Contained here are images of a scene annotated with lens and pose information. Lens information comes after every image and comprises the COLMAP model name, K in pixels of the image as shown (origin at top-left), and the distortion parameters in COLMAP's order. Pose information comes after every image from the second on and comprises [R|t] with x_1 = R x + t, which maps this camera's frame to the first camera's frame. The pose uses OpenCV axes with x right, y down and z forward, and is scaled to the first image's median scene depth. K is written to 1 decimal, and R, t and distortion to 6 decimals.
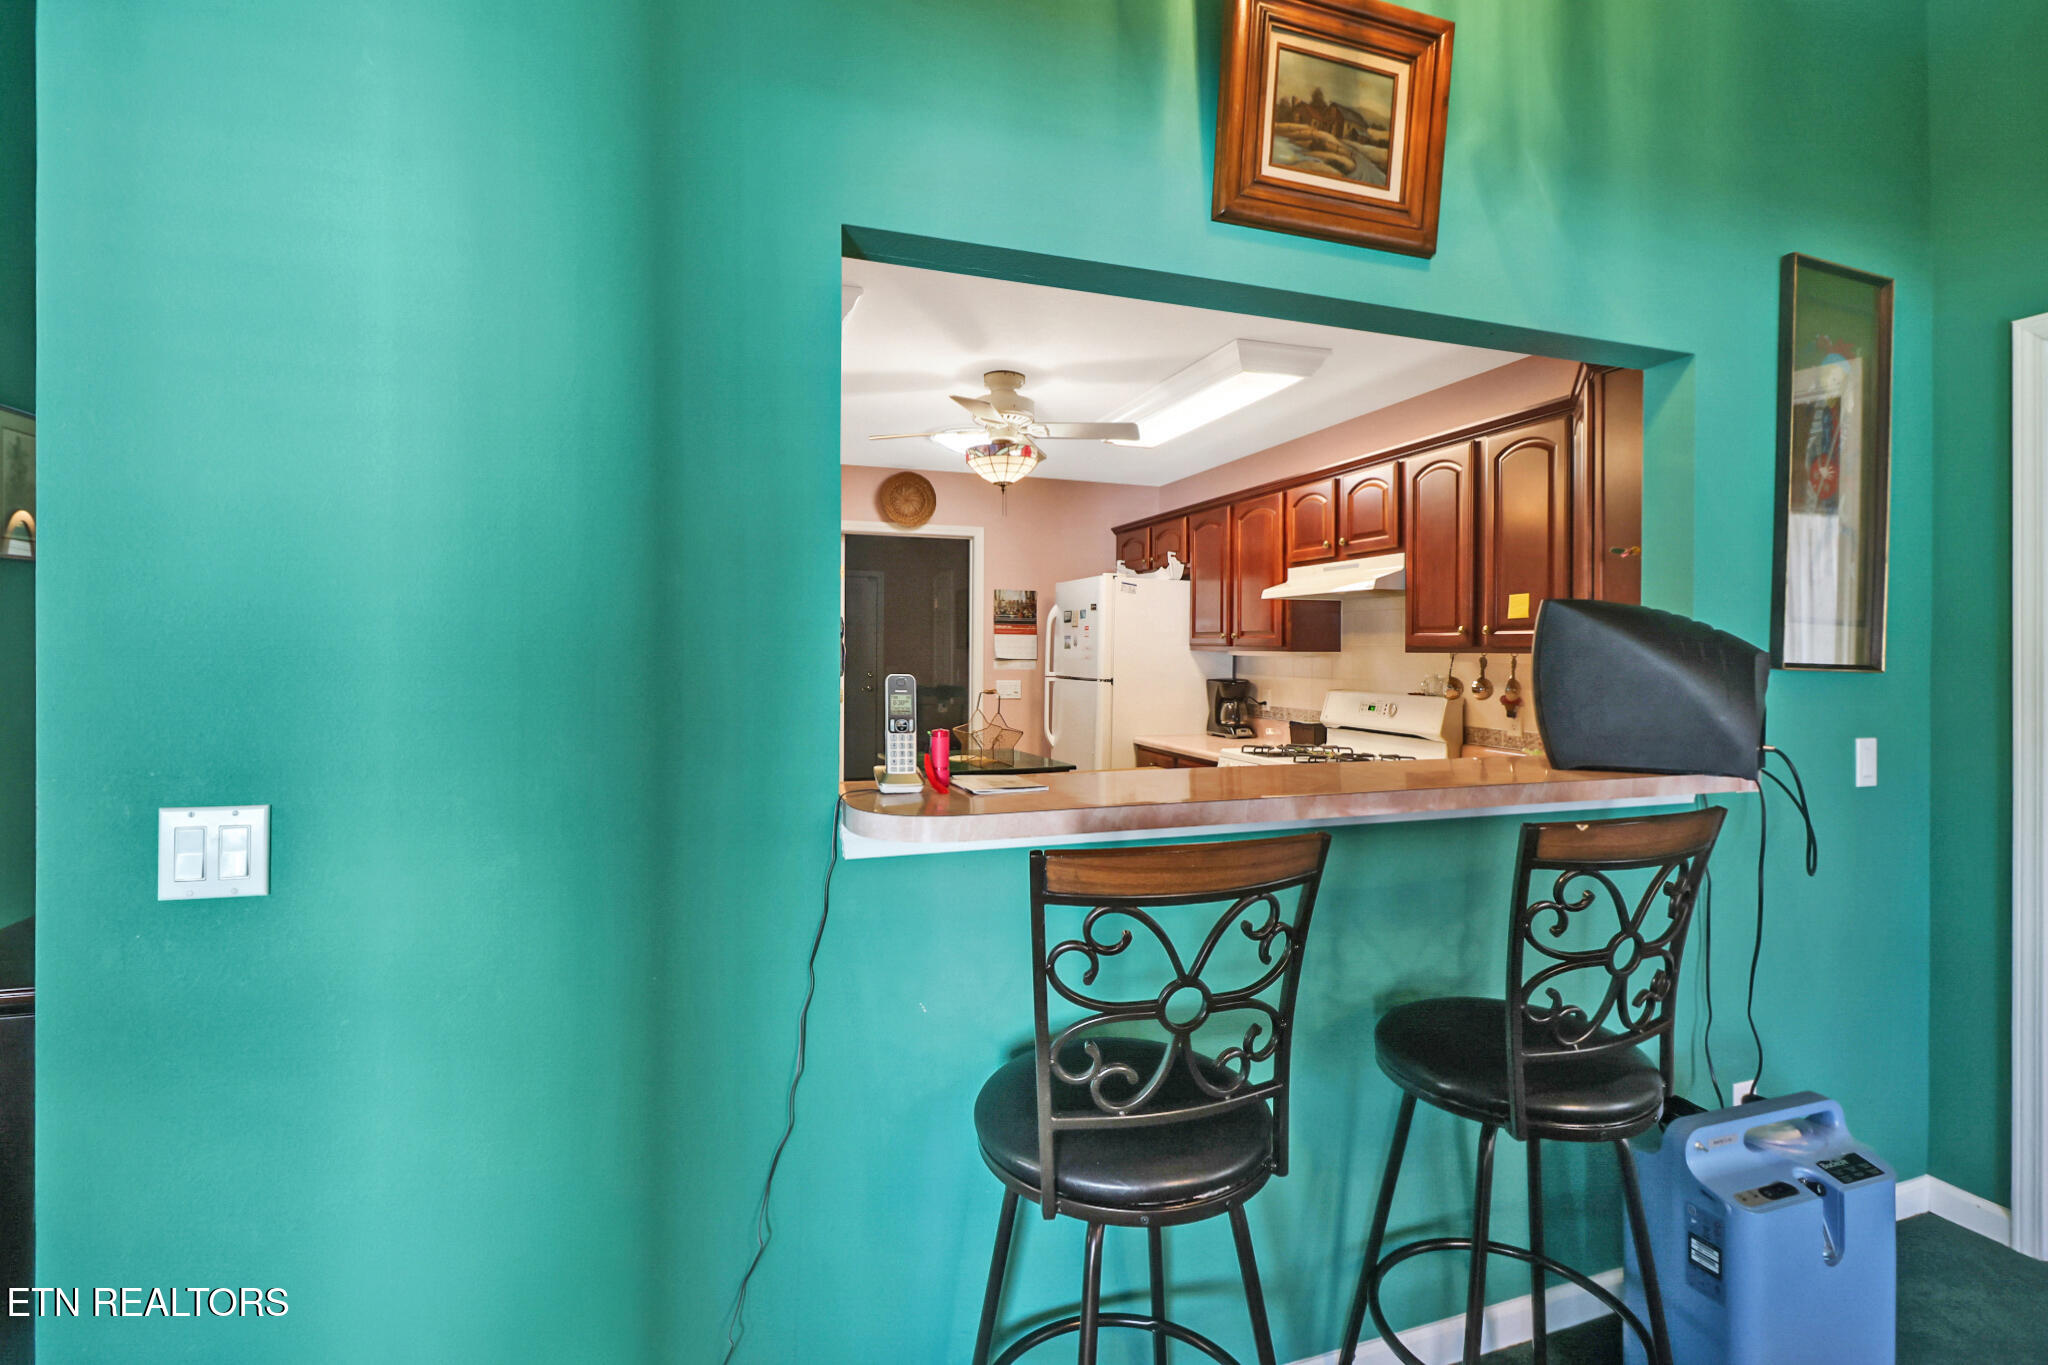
lens RADIAL K [[965.5, 0, 1025.5], [0, 965.5, 667.8], [0, 0, 1]] dist [0.006071, -0.011203]
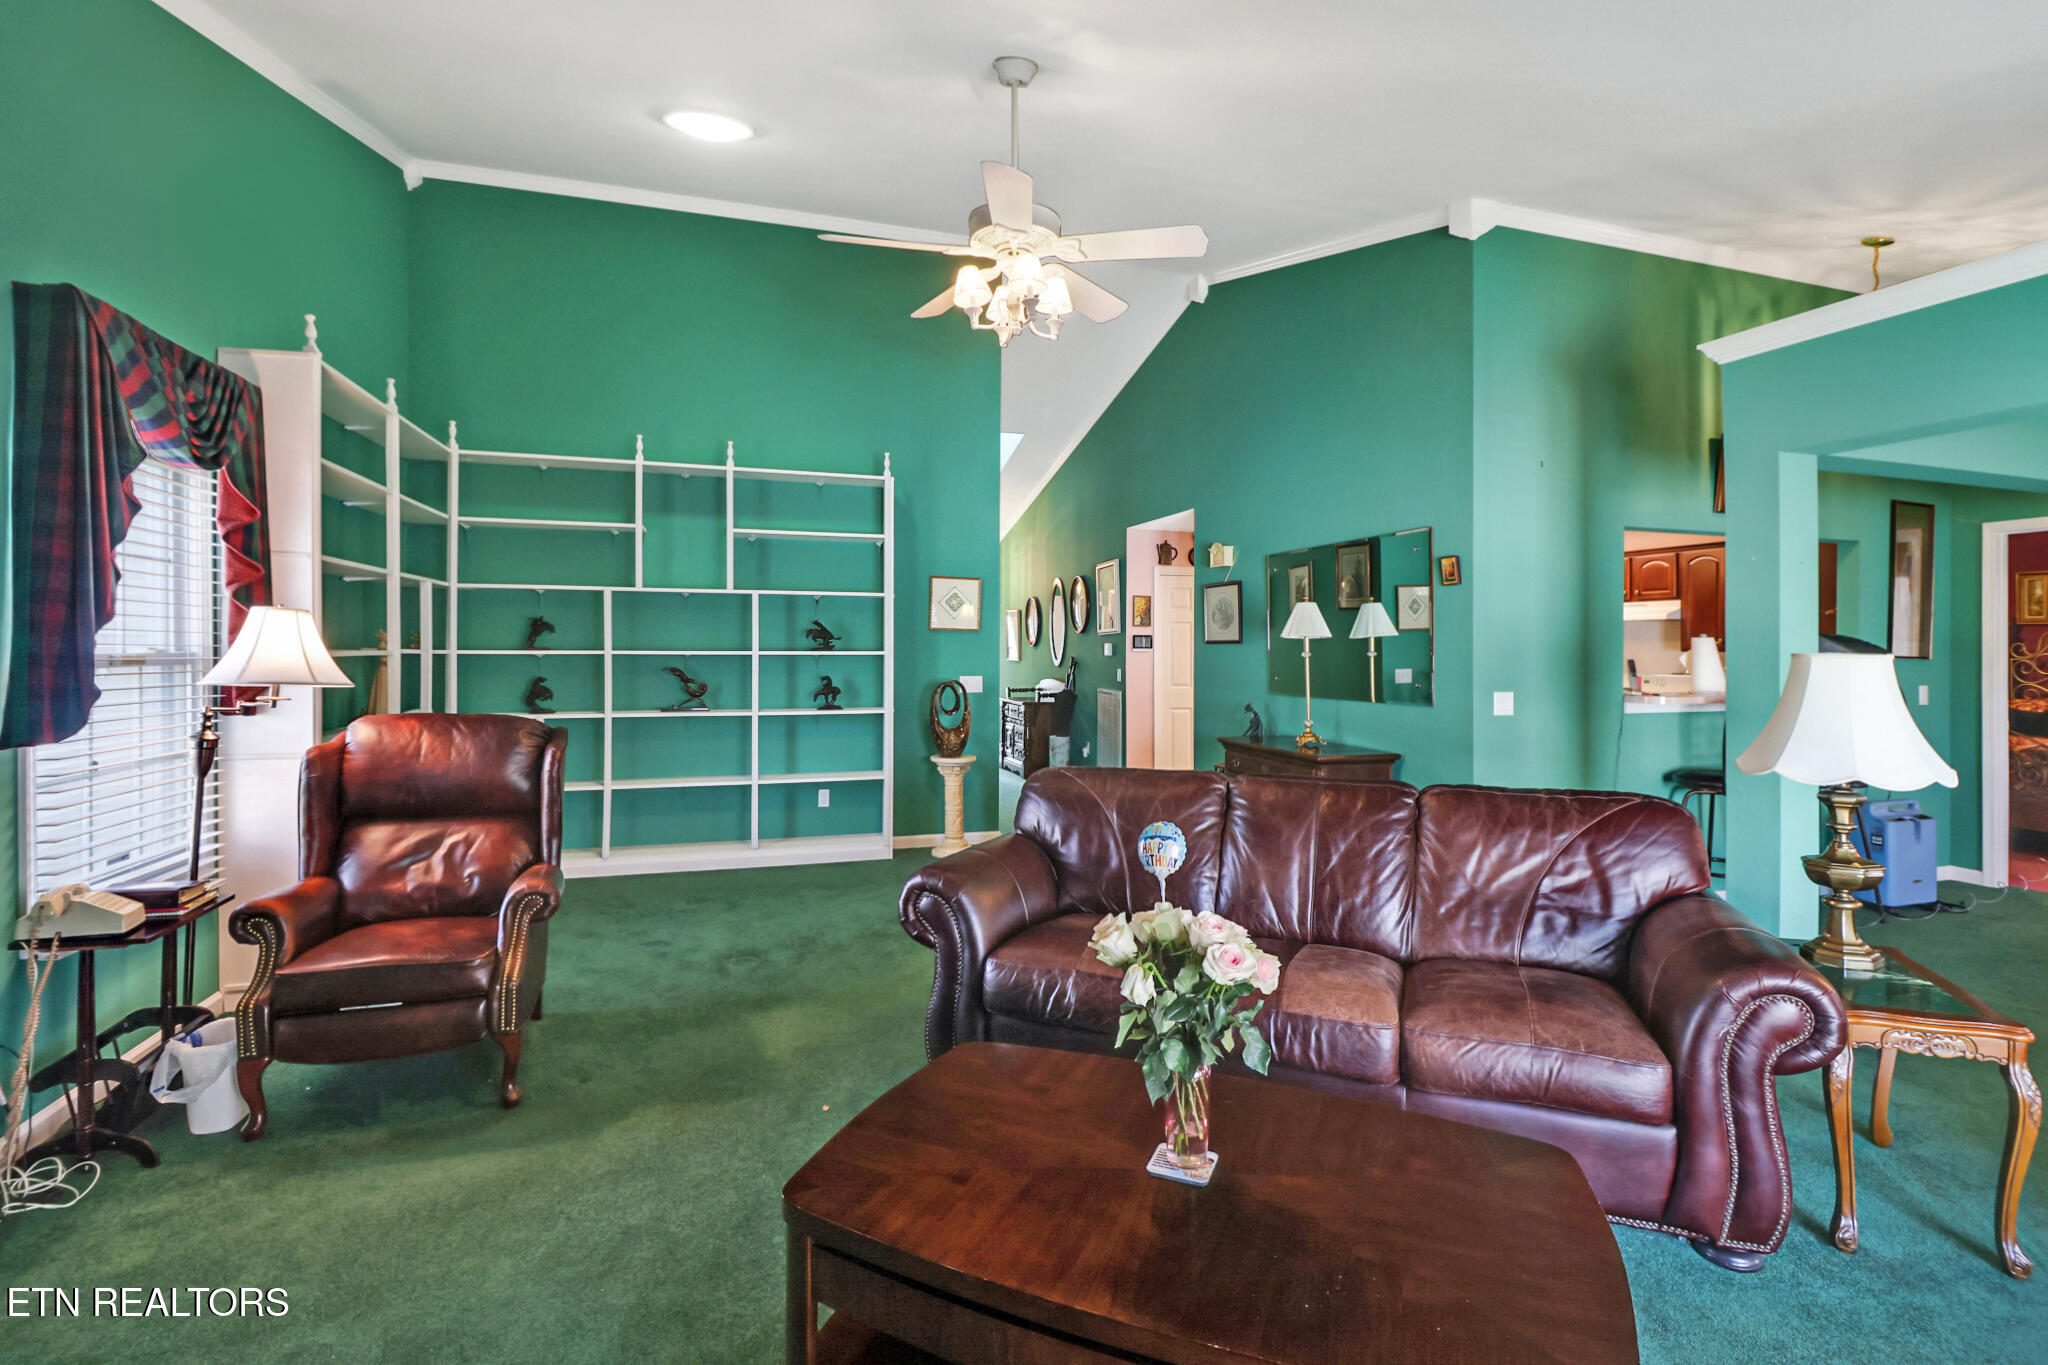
lens RADIAL K [[965.5, 0, 1029.8], [0, 965.5, 669.6], [0, 0, 1]] dist [0.006071, -0.011203]
pose [[0.999880, -0.000845, -0.015457, -1.456838], [0.000898, 0.999994, 0.003379, 0.020569], [0.015454, -0.003393, 0.999875, -1.587157]]
